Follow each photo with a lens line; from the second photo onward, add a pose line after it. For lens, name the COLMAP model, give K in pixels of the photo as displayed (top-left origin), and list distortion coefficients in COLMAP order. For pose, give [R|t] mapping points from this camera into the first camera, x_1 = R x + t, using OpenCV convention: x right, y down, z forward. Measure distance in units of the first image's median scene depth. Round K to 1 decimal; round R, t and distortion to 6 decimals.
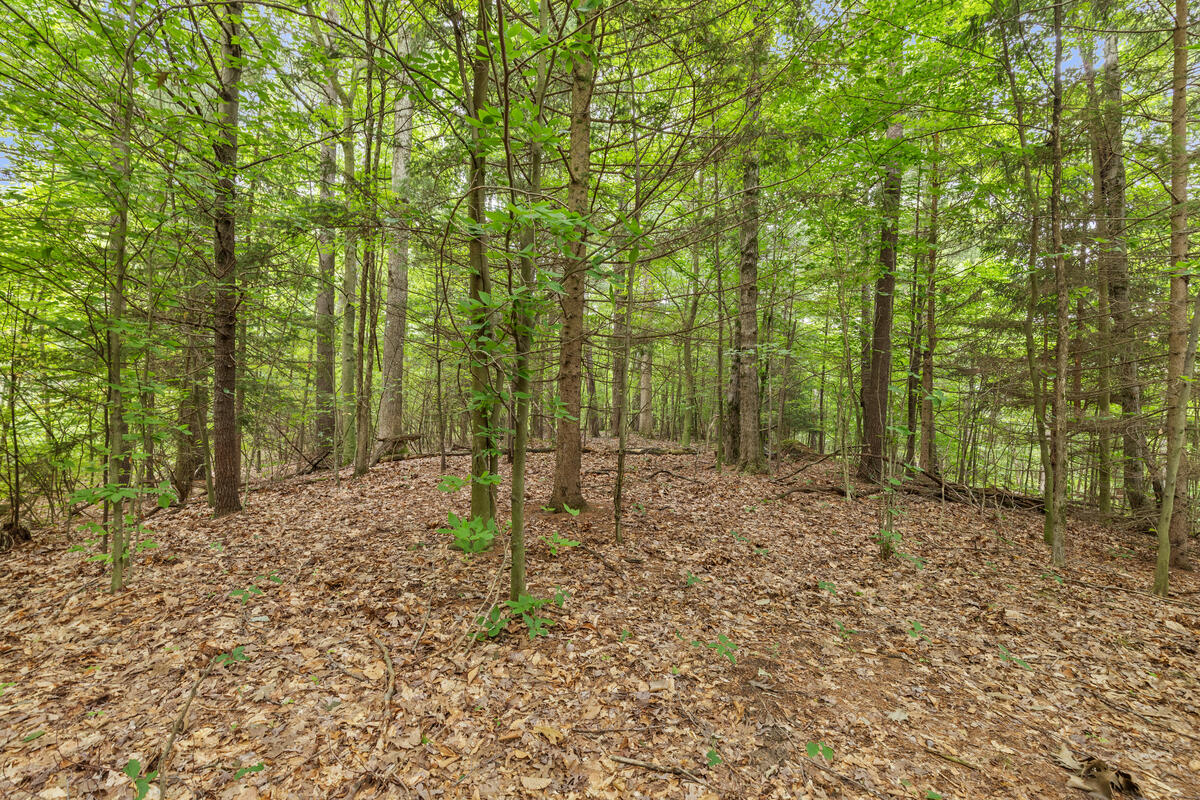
lens RADIAL K [[552.5, 0, 600.2], [0, 552.5, 402.3], [0, 0, 1]] dist [0.002786, 0.000409]
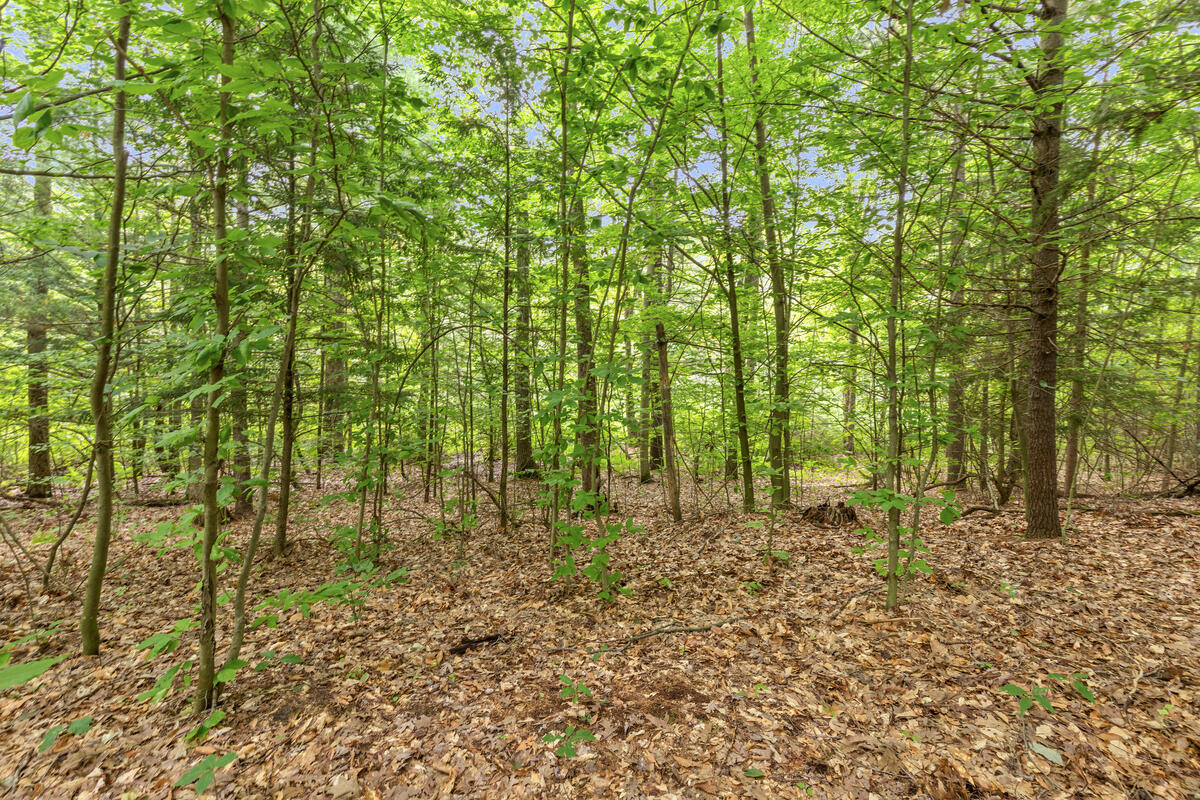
lens RADIAL K [[552.5, 0, 600.1], [0, 552.5, 402.2], [0, 0, 1]] dist [0.002786, 0.000409]
pose [[0.267147, 0.012799, -0.963571, -0.119089], [-0.001641, 0.999916, 0.012827, -0.006324], [0.963654, -0.001846, 0.267145, 0.270323]]
